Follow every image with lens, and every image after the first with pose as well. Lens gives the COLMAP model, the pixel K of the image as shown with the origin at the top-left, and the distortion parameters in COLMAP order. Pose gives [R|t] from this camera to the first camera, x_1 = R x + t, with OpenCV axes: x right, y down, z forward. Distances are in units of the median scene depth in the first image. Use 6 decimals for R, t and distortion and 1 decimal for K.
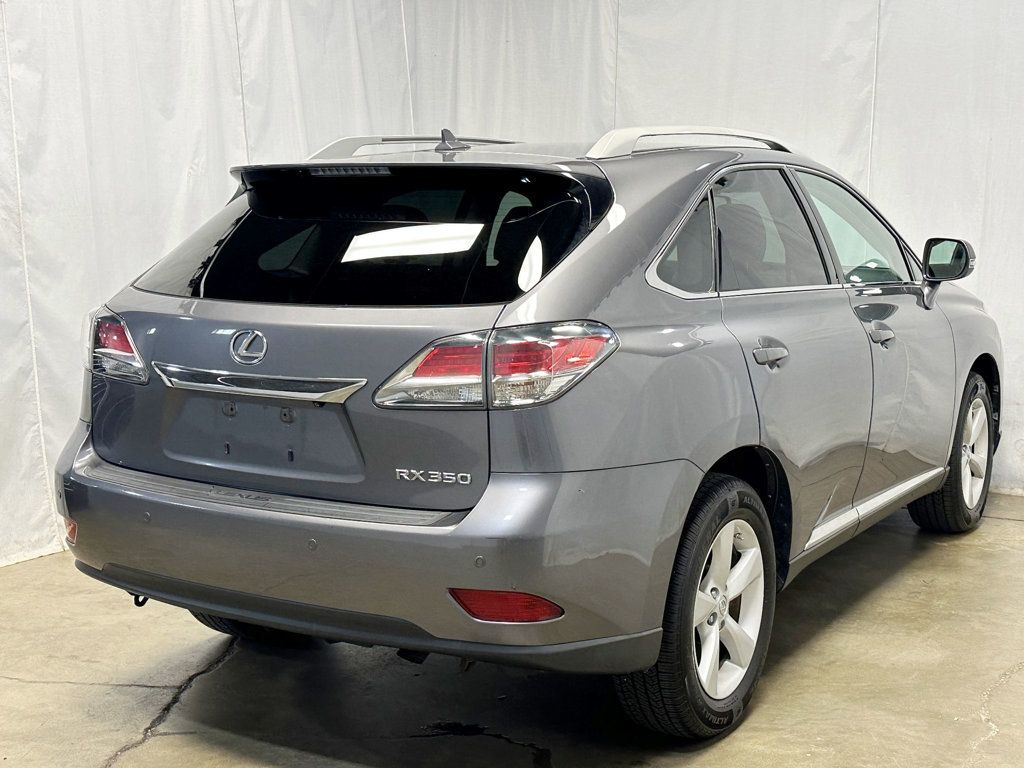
lens RADIAL K [[1460.1, 0, 512.0], [0, 1460.1, 384.0], [0, 0, 1]] dist [0.246906, -0.703515]
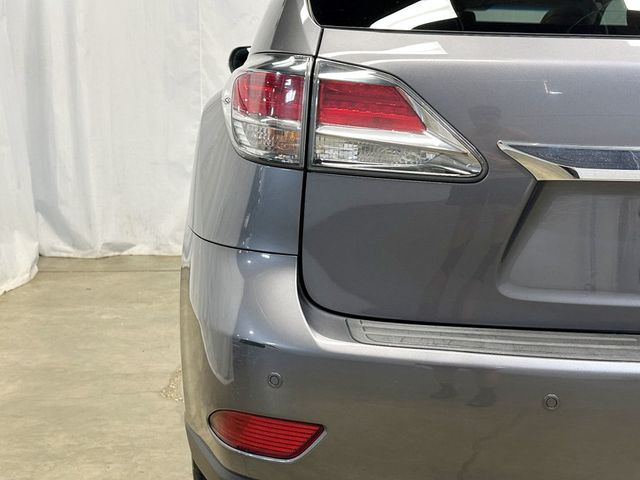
lens RADIAL K [[912.5, 0, 320.0], [0, 912.5, 240.0], [0, 0, 1]] dist [0.246906, -0.703515]
pose [[0.818511, -0.074078, 0.569695, -0.564792], [0.051102, 0.997109, 0.056235, -0.000102], [-0.572213, -0.016917, 0.819930, 0.799961]]
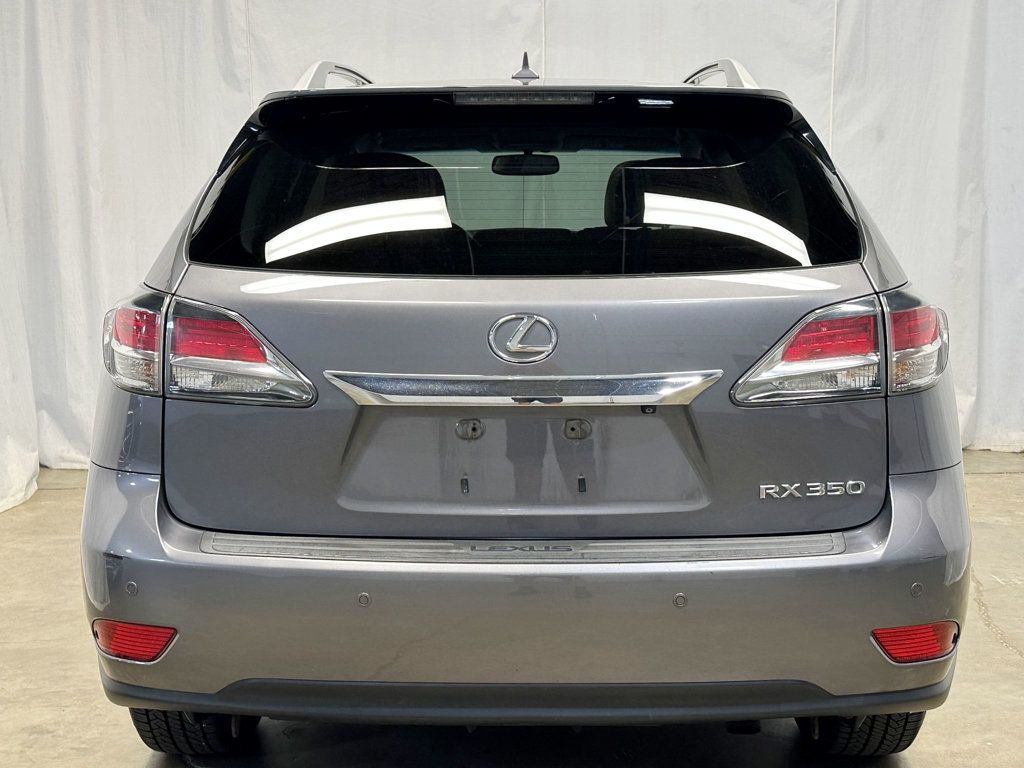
lens RADIAL K [[1460.1, 0, 512.0], [0, 1460.1, 384.0], [0, 0, 1]] dist [0.246906, -0.703515]
pose [[0.835888, -0.072611, 0.544076, -0.587323], [0.070722, 0.997197, 0.024430, -0.021513], [-0.544325, 0.018057, 0.838680, 0.423068]]
